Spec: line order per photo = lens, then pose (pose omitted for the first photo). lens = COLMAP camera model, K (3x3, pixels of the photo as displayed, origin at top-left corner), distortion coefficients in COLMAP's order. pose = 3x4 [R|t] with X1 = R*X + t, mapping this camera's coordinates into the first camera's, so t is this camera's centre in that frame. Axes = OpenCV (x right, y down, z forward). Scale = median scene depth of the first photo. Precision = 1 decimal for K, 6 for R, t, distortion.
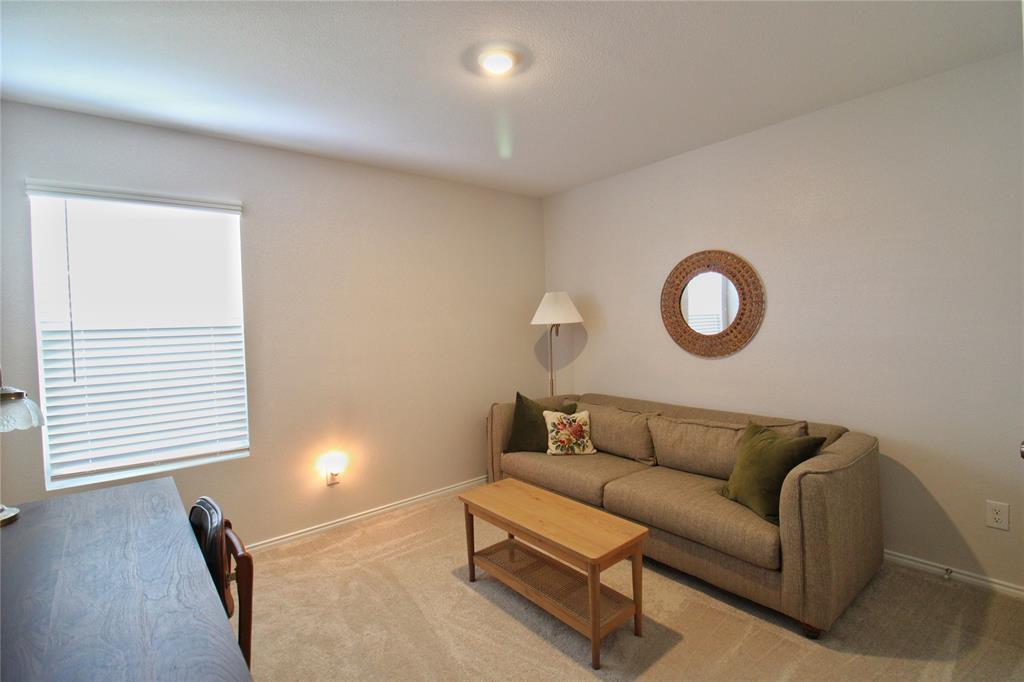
lens RADIAL K [[478.1, 0, 514.6], [0, 478.1, 331.3], [0, 0, 1]] dist [-0.005551, -0.010542]
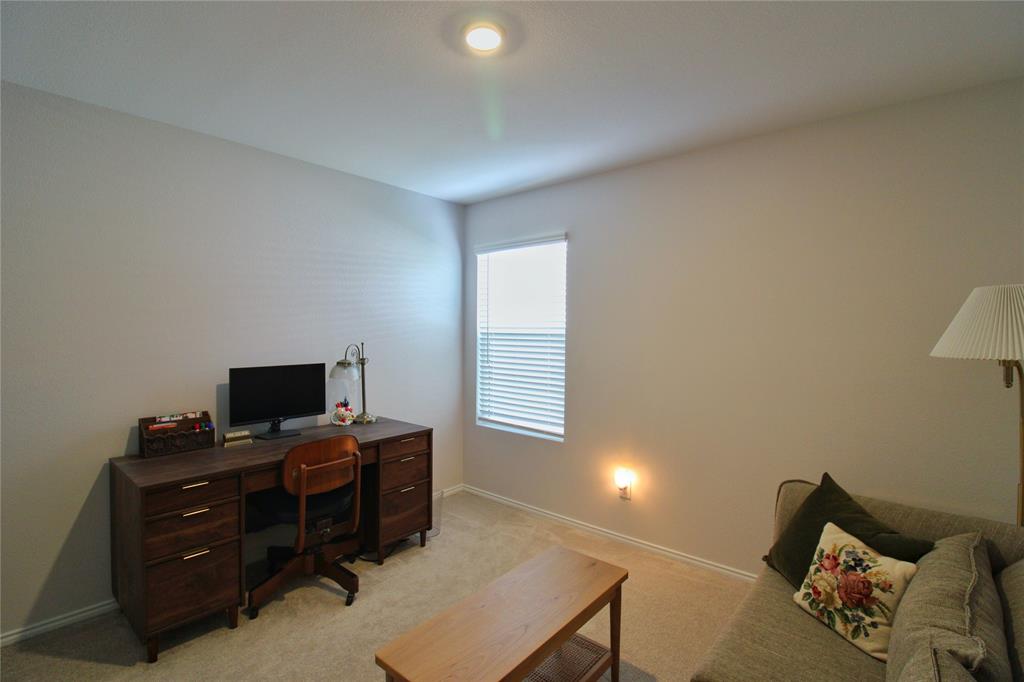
lens RADIAL K [[478.1, 0, 514.6], [0, 478.1, 331.3], [0, 0, 1]] dist [-0.005551, -0.010542]
pose [[0.157860, 0.040843, -0.986616, 0.542140], [-0.030391, 0.998872, 0.036488, -0.052503], [0.986994, 0.024224, 0.158923, 0.612156]]
